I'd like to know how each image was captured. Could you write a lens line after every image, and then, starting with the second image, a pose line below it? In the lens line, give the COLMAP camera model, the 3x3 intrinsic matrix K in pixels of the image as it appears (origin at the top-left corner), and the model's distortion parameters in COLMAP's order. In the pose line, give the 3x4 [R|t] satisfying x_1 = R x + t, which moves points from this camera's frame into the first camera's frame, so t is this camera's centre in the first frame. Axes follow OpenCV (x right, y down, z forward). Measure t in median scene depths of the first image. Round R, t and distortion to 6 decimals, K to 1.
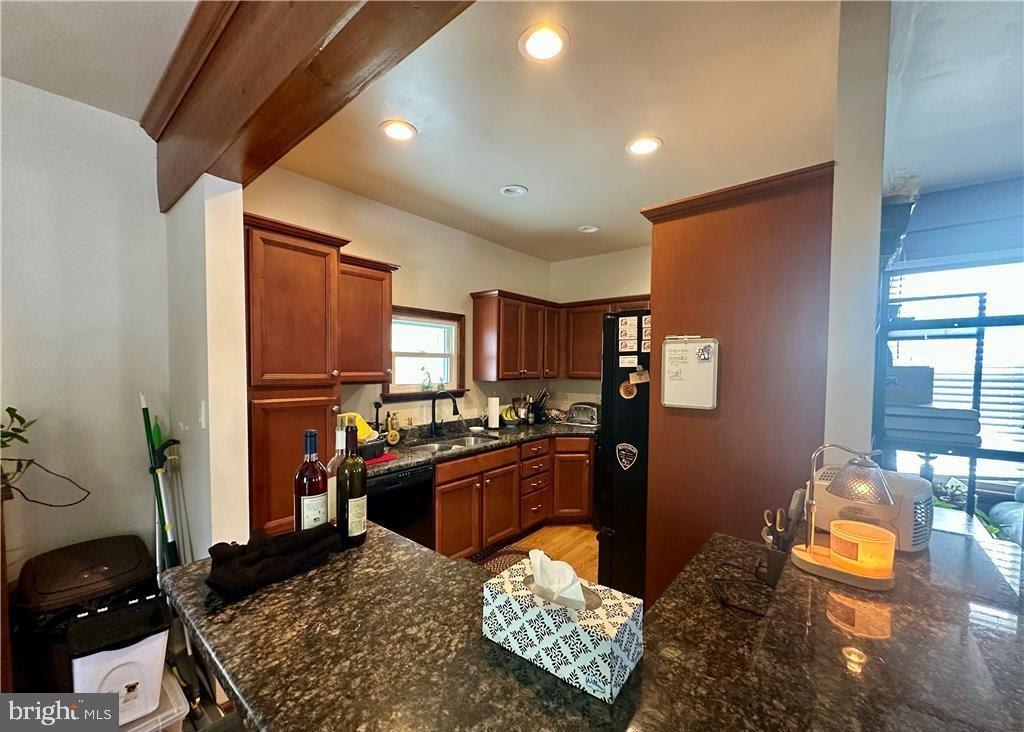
lens RADIAL K [[405.1, 0, 511.1], [0, 405.1, 384.3], [0, 0, 1]] dist [0.000625, 0.000023]
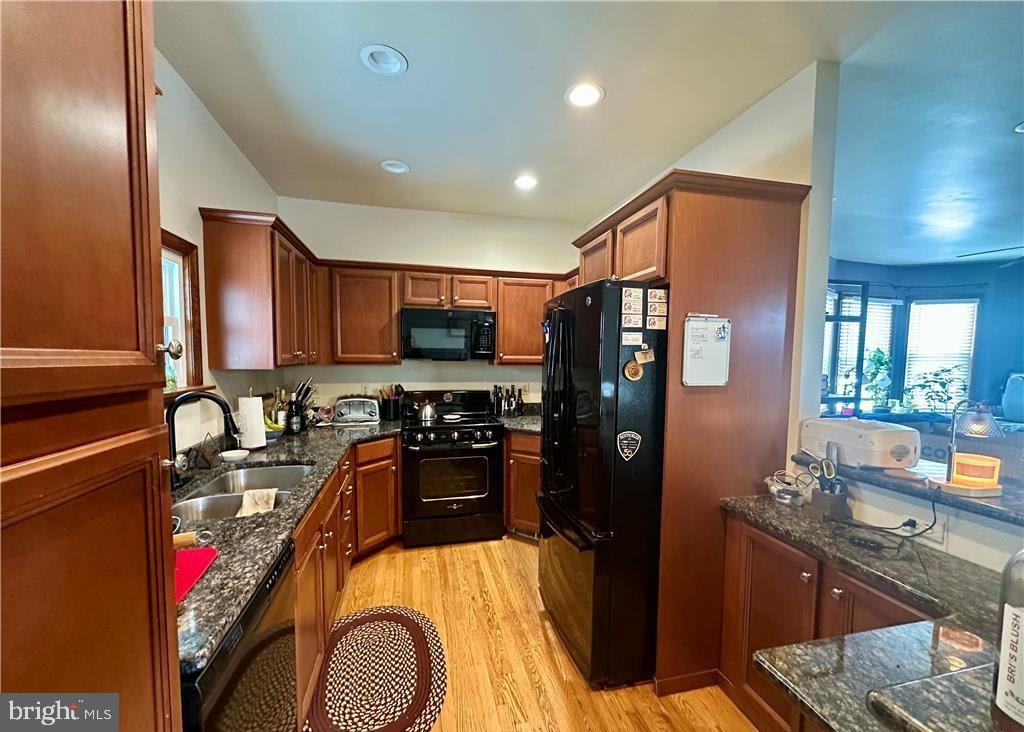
lens RADIAL K [[405.1, 0, 511.1], [0, 405.1, 384.3], [0, 0, 1]] dist [0.000625, 0.000023]
pose [[0.597990, -0.055469, 0.799582, -0.575996], [0.029021, 0.998447, 0.047561, -0.006525], [-0.800978, -0.005237, 0.598671, 0.672820]]
